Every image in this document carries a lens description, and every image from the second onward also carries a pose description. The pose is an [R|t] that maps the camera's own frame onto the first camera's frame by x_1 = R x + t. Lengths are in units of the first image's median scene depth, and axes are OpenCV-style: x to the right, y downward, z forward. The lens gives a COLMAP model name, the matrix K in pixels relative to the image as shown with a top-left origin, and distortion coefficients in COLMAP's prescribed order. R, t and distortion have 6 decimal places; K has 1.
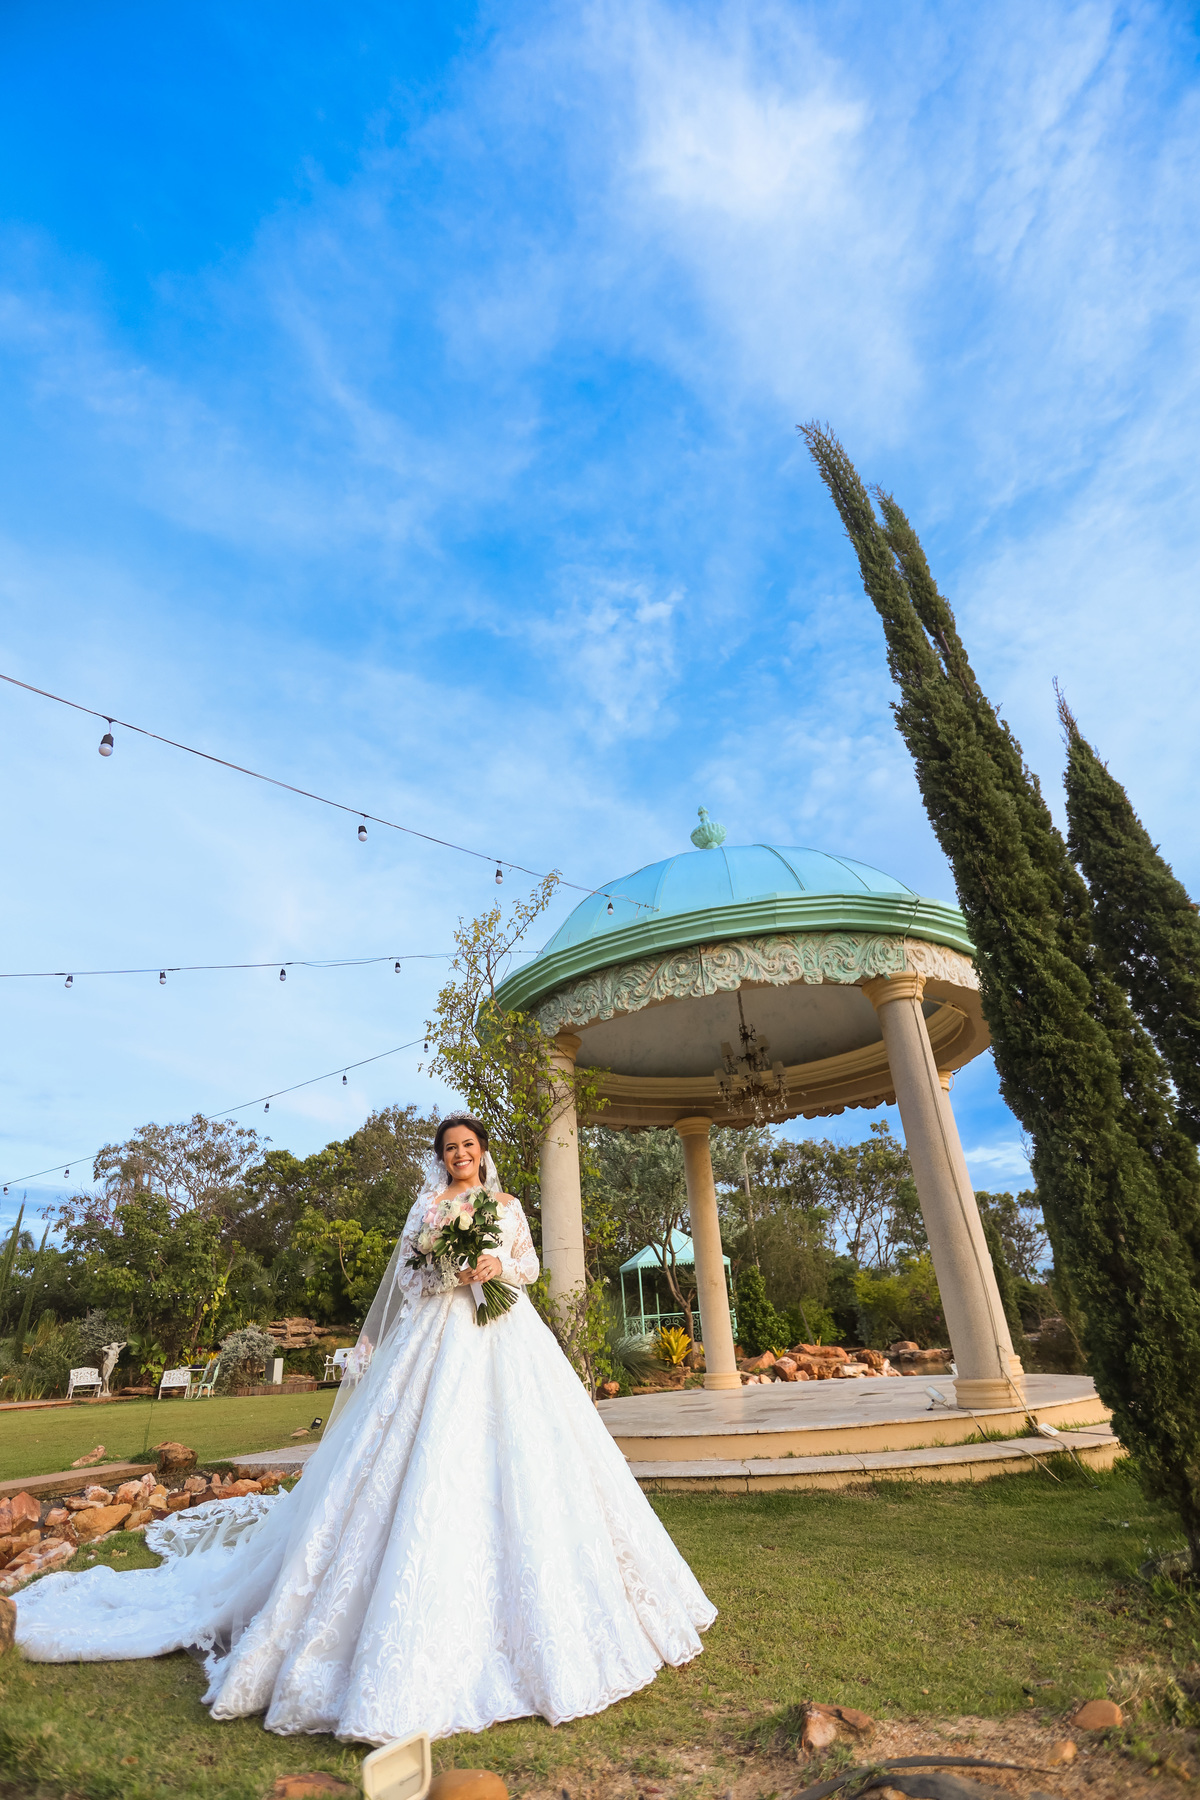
lens RADIAL K [[858.4, 0, 603.5], [0, 858.4, 898.4], [0, 0, 1]] dist [-0.007694, 0.002614]
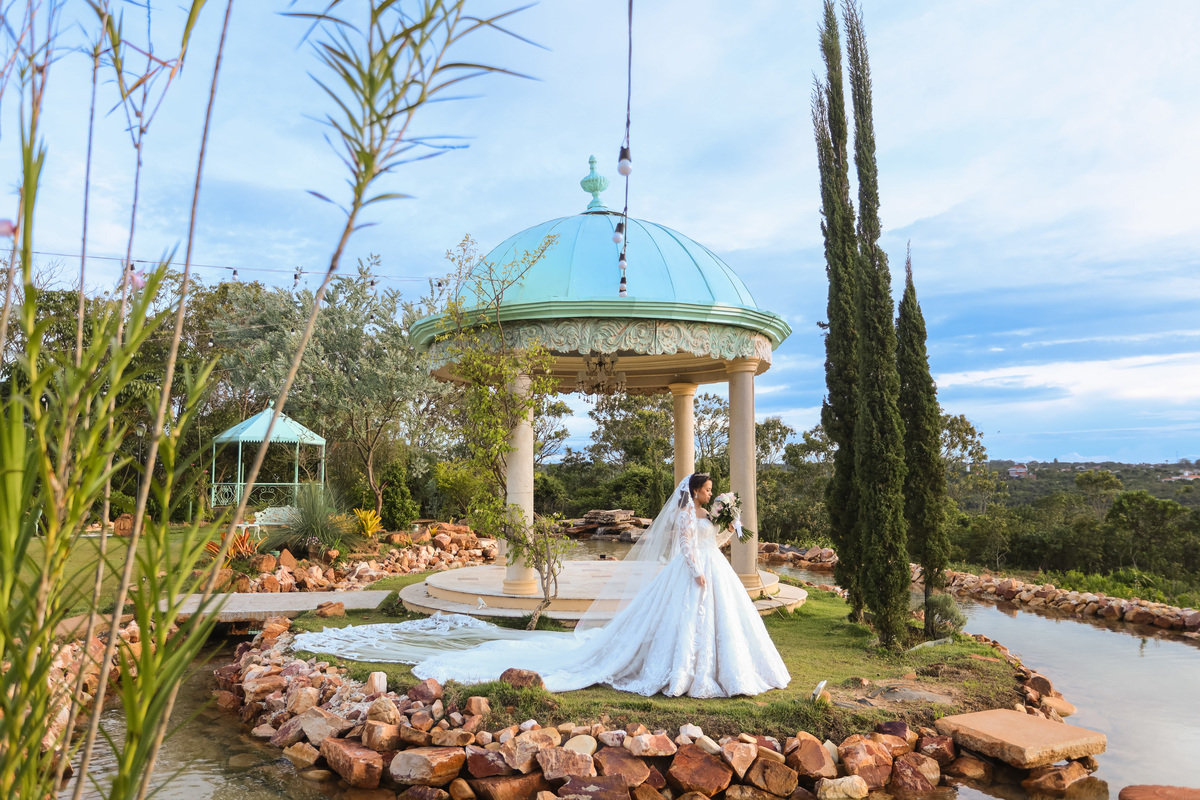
lens RADIAL K [[935.9, 0, 599.5], [0, 935.9, 402.1], [0, 0, 1]] dist [-0.030512, -0.000261]
pose [[0.841730, 0.107963, 0.528994, -0.841599], [-0.294813, 0.912742, 0.282821, -0.253769], [-0.452300, -0.394013, 0.800111, -0.340743]]
